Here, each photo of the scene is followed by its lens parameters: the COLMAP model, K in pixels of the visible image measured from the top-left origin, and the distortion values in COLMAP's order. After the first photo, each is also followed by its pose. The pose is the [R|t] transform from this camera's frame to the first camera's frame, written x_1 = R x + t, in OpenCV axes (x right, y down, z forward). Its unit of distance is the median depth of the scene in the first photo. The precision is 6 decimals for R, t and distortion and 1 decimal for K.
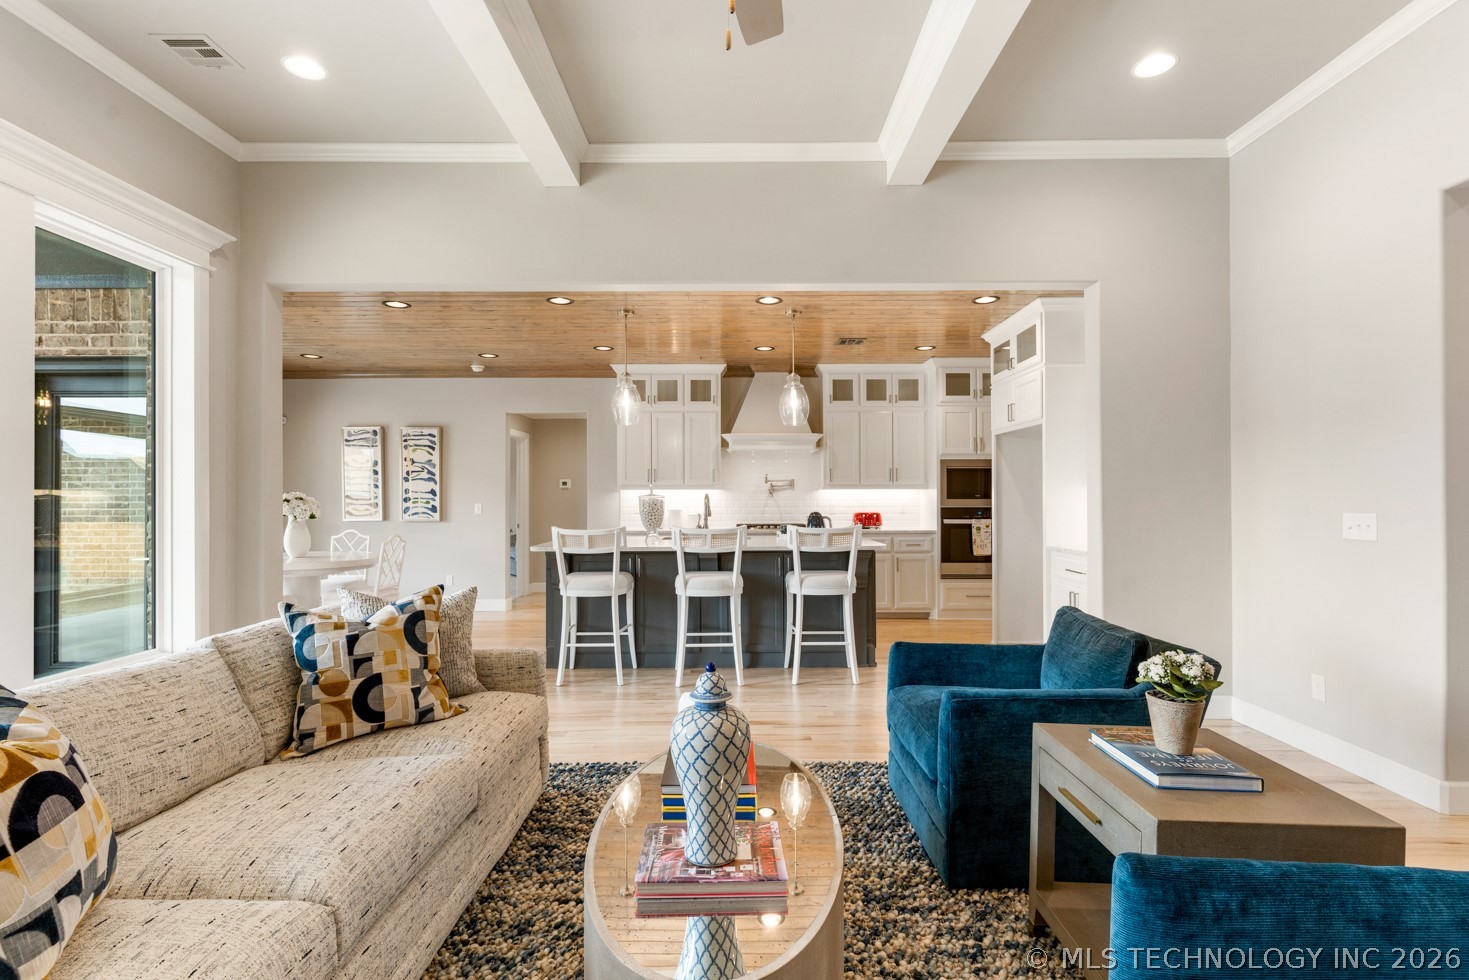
lens RADIAL K [[705.9, 0, 731.4], [0, 705.9, 488.9], [0, 0, 1]] dist [0.001990, -0.000158]
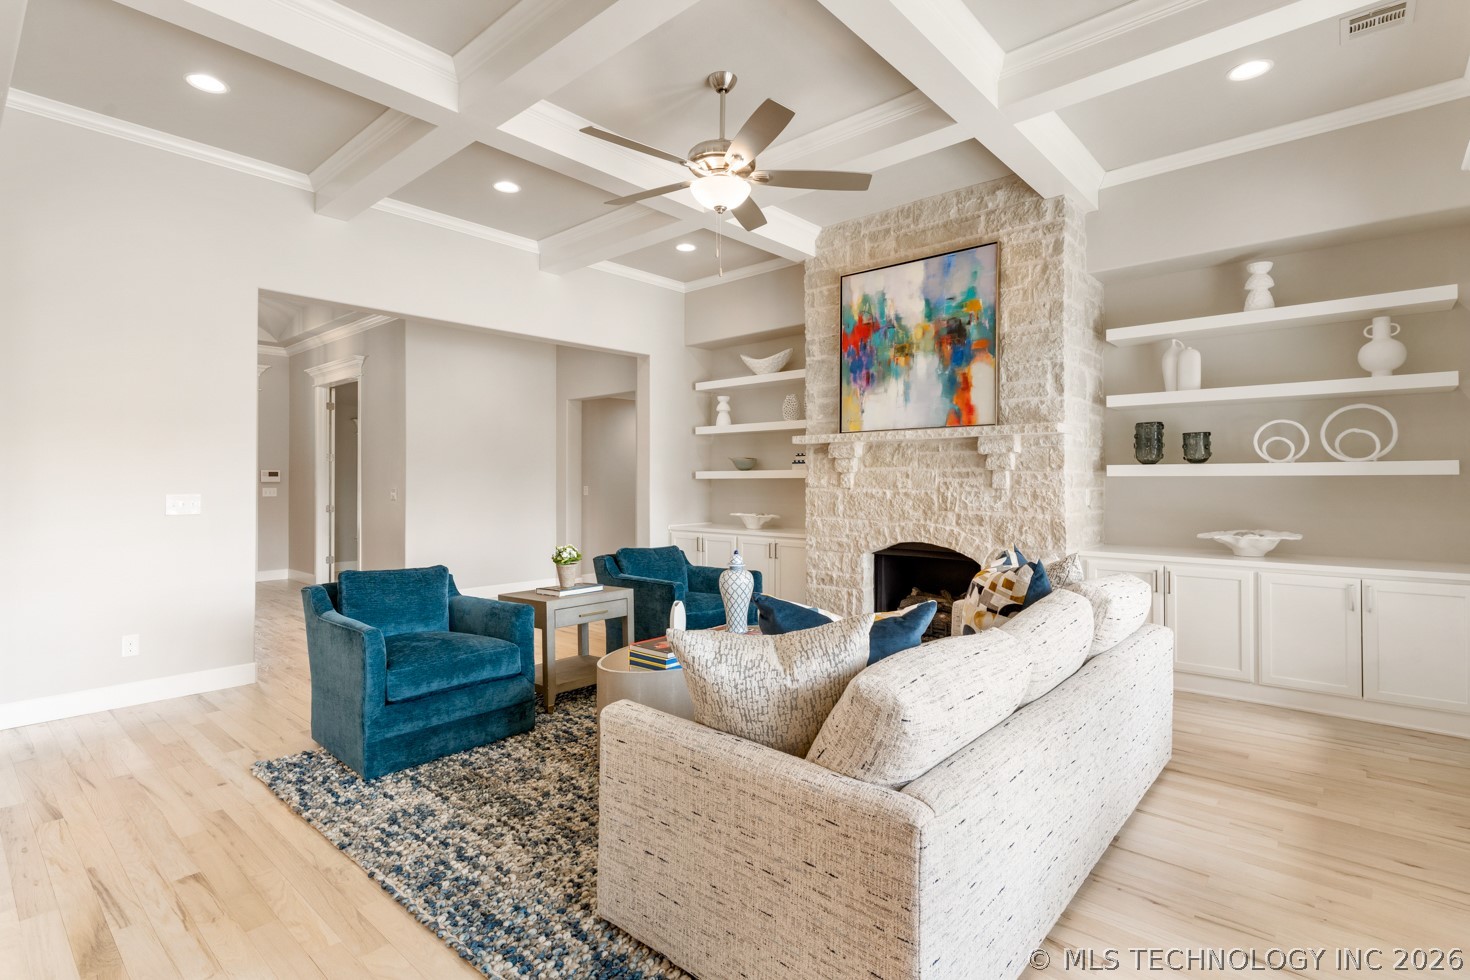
lens RADIAL K [[706.4, 0, 742.4], [0, 706.4, 476.8], [0, 0, 1]] dist [0.001990, -0.000158]
pose [[-0.759033, 0.007527, 0.651008, -0.328183], [-0.002812, 0.999886, -0.014840, 0.008021], [-0.651046, -0.013095, -0.758926, 0.577119]]
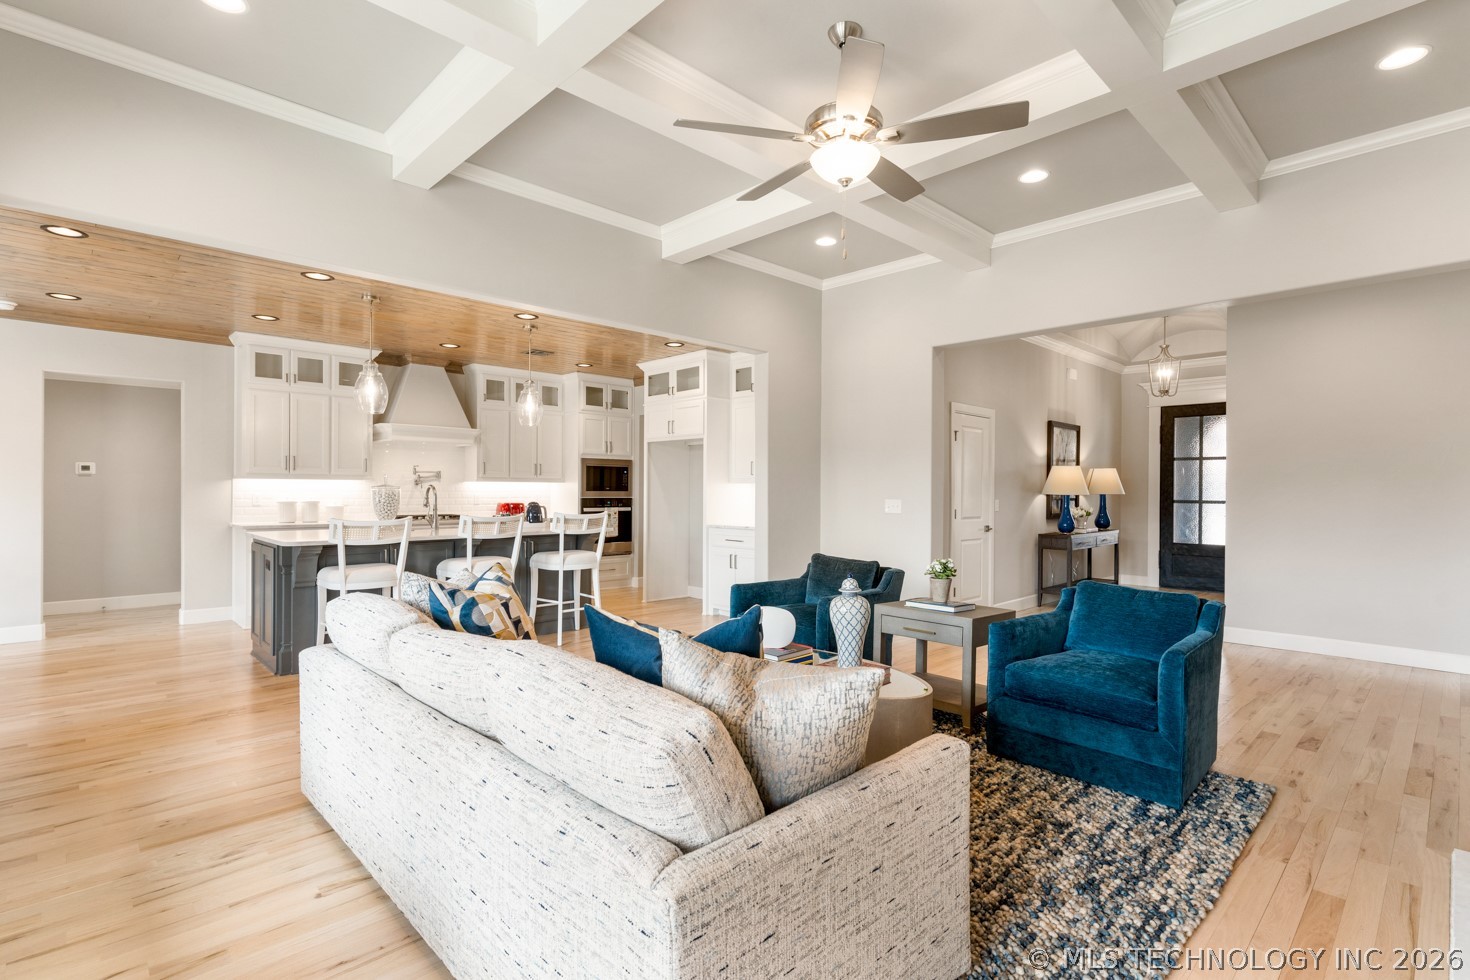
lens RADIAL K [[706.4, 0, 737.8], [0, 706.4, 489.1], [0, 0, 1]] dist [0.001990, -0.000158]
pose [[0.712633, 0.006758, 0.701505, -0.346114], [-0.015040, 0.999871, 0.005646, 0.000332], [-0.701376, -0.014574, 0.712643, -0.039592]]
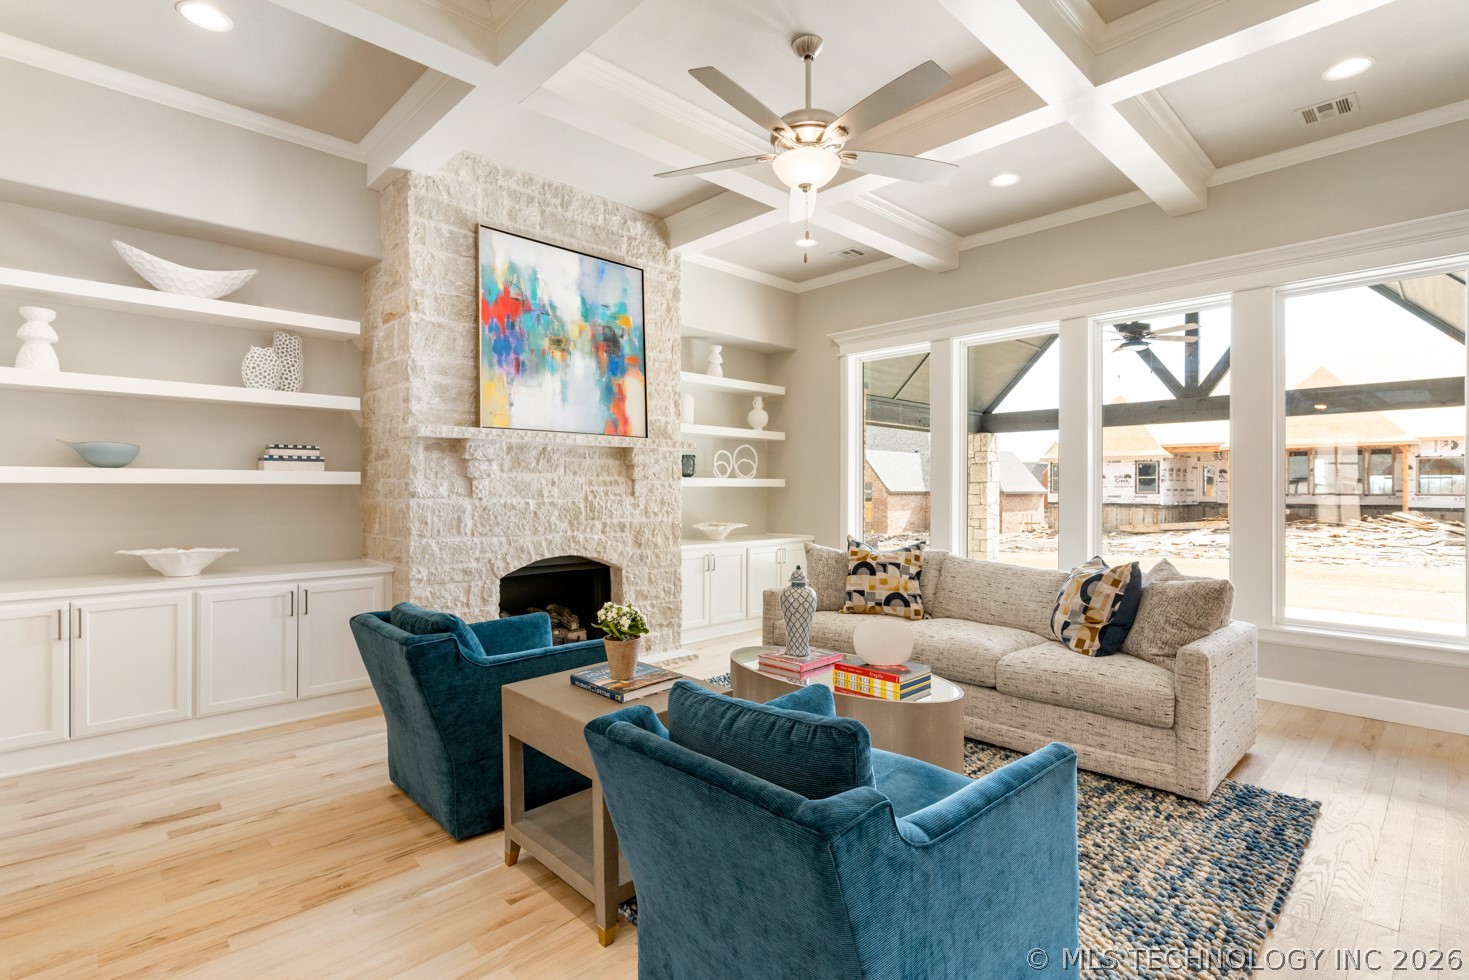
lens RADIAL K [[705.9, 0, 736.3], [0, 705.9, 486.8], [0, 0, 1]] dist [0.001990, -0.000158]
pose [[-0.709550, -0.001475, -0.704654, 0.337279], [0.005808, 0.999952, -0.007942, 0.005129], [0.704631, -0.009728, -0.709507, 0.500415]]
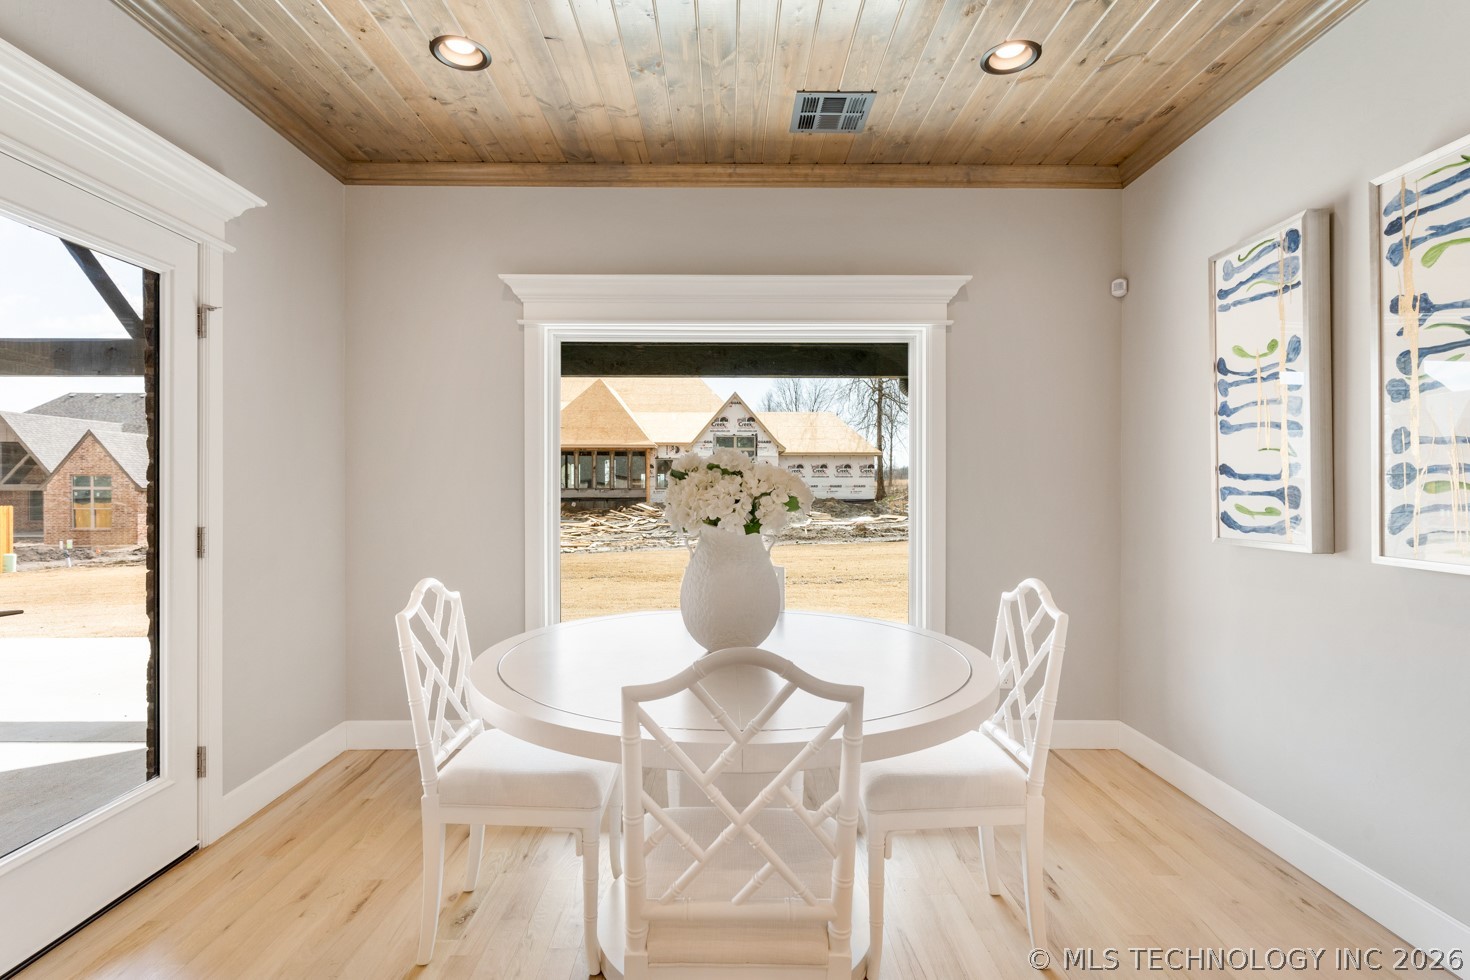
lens RADIAL K [[706.4, 0, 738.7], [0, 706.4, 489.1], [0, 0, 1]] dist [0.001990, -0.000158]
pose [[0.028844, 0.005885, -0.999567, -0.243939], [0.009131, 0.999939, 0.006150, 0.017648], [0.999542, -0.009304, 0.028789, 0.822282]]
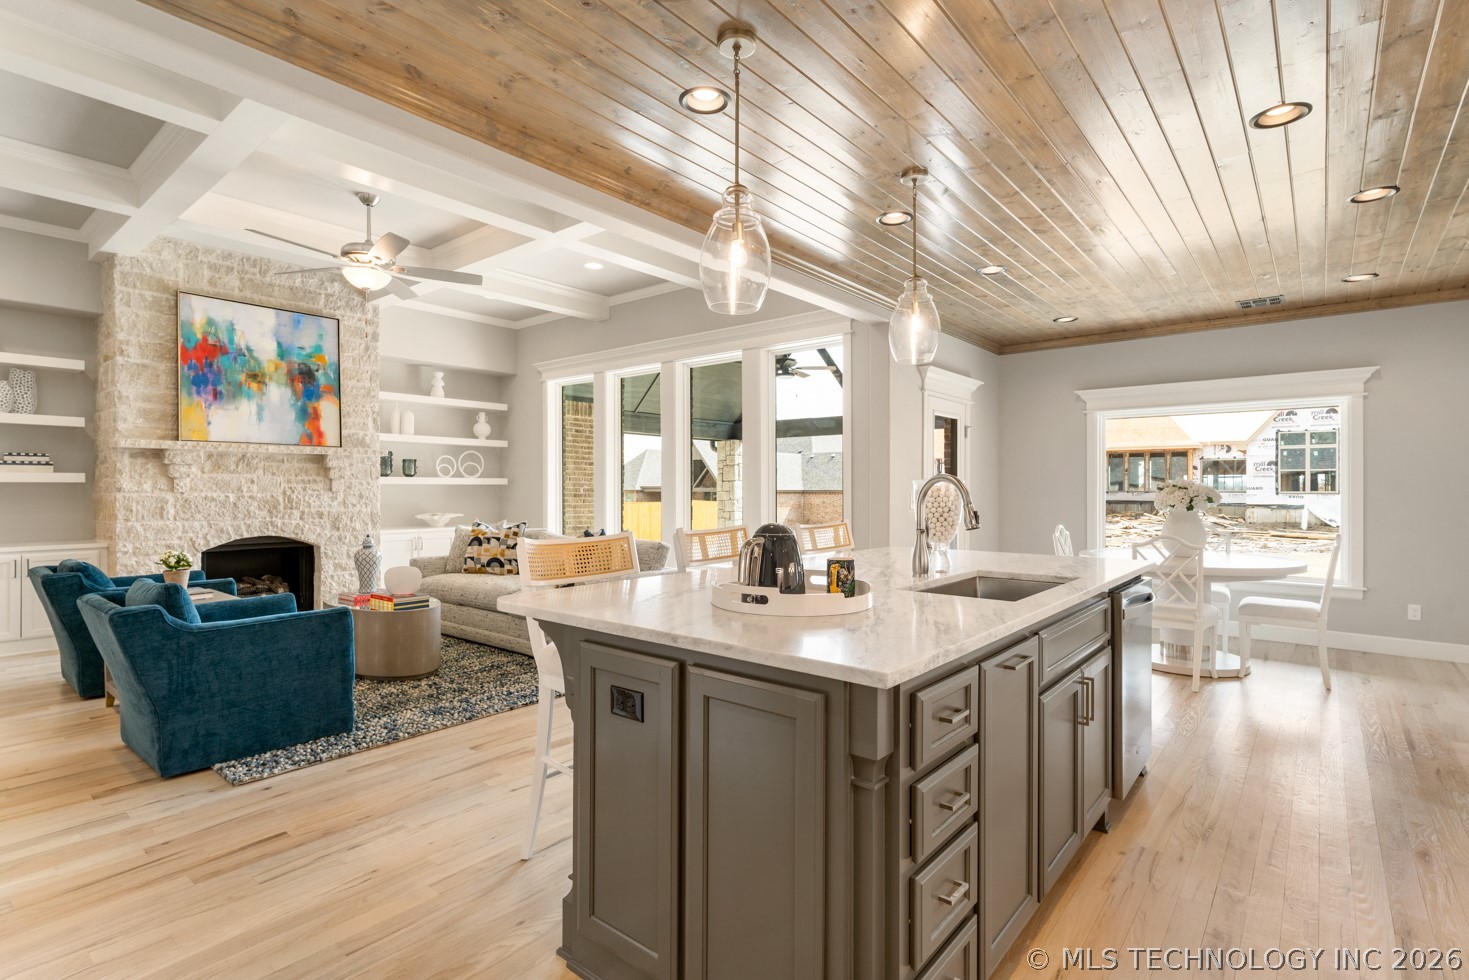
lens RADIAL K [[705.9, 0, 736.9], [0, 705.9, 487.9], [0, 0, 1]] dist [0.001990, -0.000158]
pose [[-0.626222, 0.001603, -0.779643, 0.303867], [0.008698, 0.999950, -0.004930, 0.012777], [0.779596, -0.009868, -0.626205, 0.919112]]
